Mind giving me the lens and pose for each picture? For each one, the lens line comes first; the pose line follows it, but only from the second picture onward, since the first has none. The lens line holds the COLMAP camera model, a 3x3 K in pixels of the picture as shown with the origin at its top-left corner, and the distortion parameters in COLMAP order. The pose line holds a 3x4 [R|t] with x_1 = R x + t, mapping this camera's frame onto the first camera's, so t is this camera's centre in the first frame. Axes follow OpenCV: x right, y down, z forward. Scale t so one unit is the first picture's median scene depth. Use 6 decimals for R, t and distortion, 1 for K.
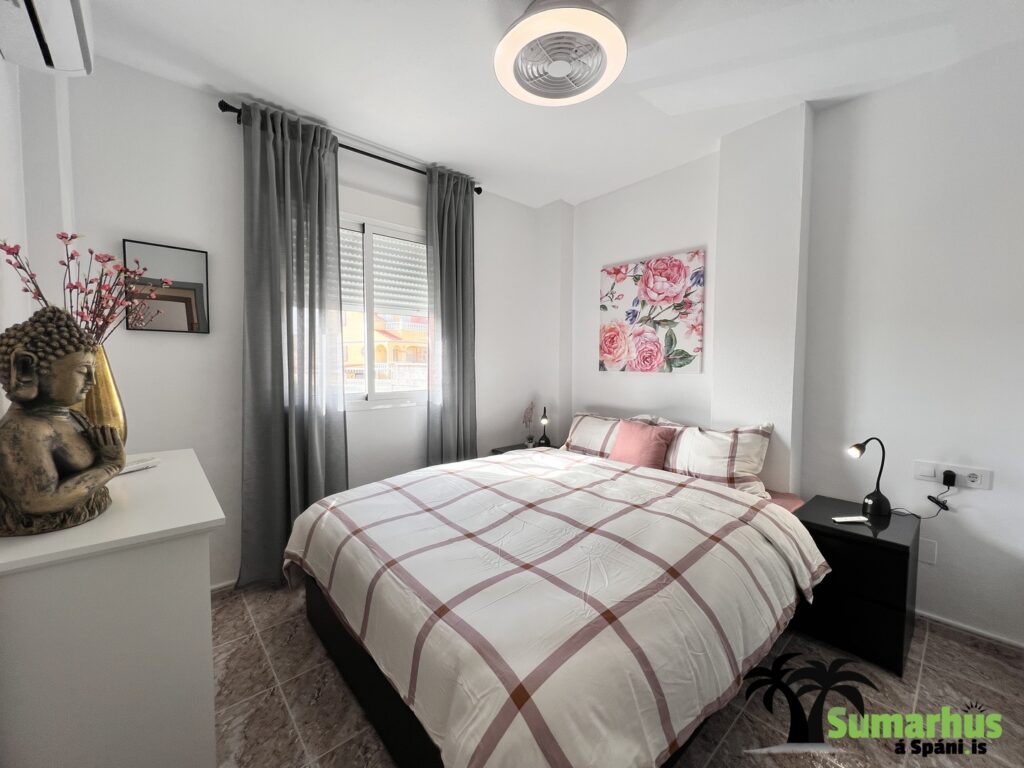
lens RADIAL K [[410.2, 0, 510.2], [0, 410.2, 378.4], [0, 0, 1]] dist [0.003080, -0.001012]
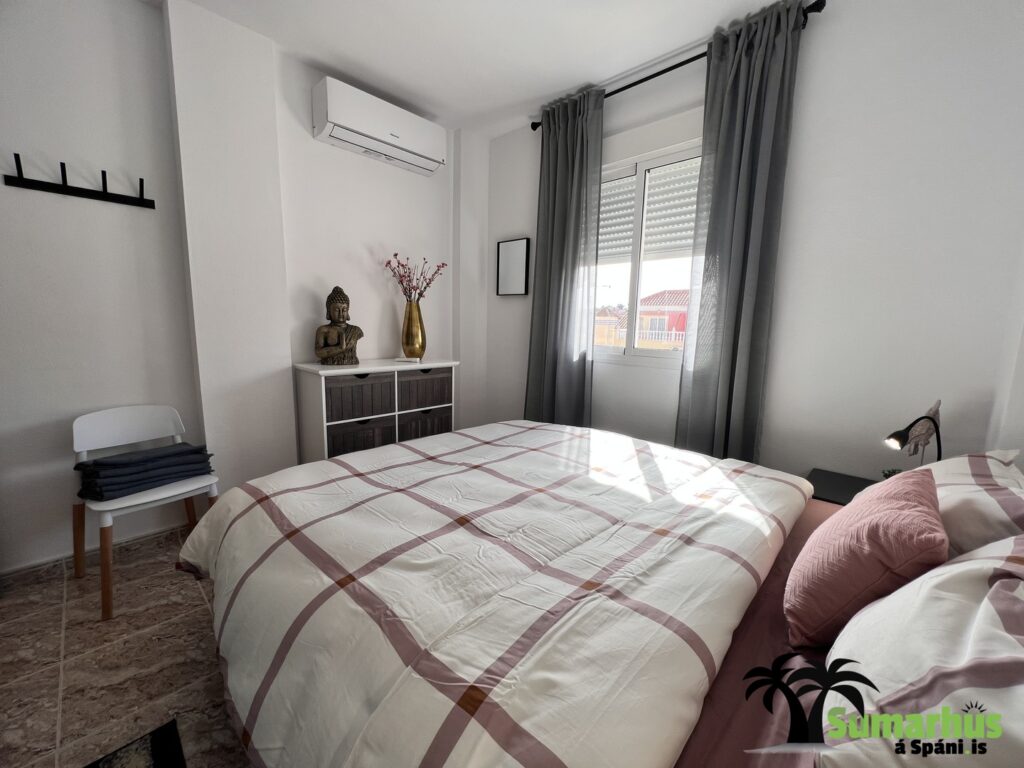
lens RADIAL K [[410.2, 0, 515.3], [0, 410.2, 384.2], [0, 0, 1]] dist [0.003080, -0.001012]
pose [[0.087385, 0.144559, -0.985630, 0.544061], [-0.063684, 0.988202, 0.139290, 0.002367], [0.994137, 0.050597, 0.095560, 0.594946]]
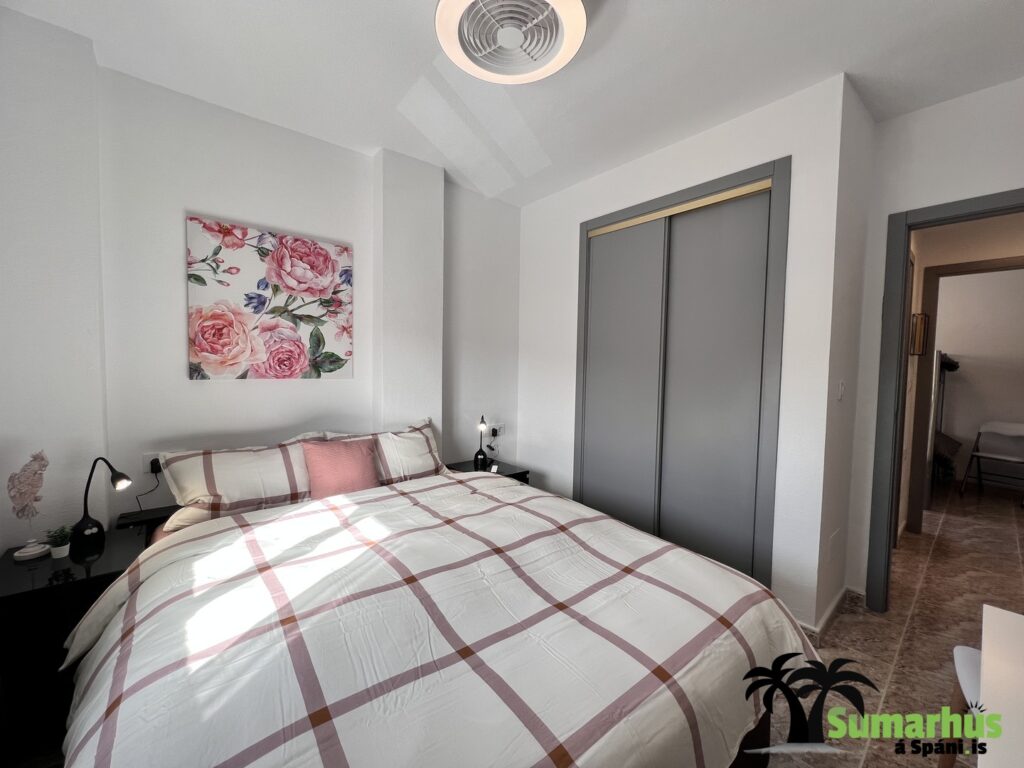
lens RADIAL K [[410.2, 0, 508.9], [0, 410.2, 380.0], [0, 0, 1]] dist [0.003080, -0.001012]
pose [[0.016923, -0.041301, 0.999003, -0.447011], [0.025186, 0.998847, 0.040868, -0.035047], [-0.999540, 0.024469, 0.017943, 0.573090]]
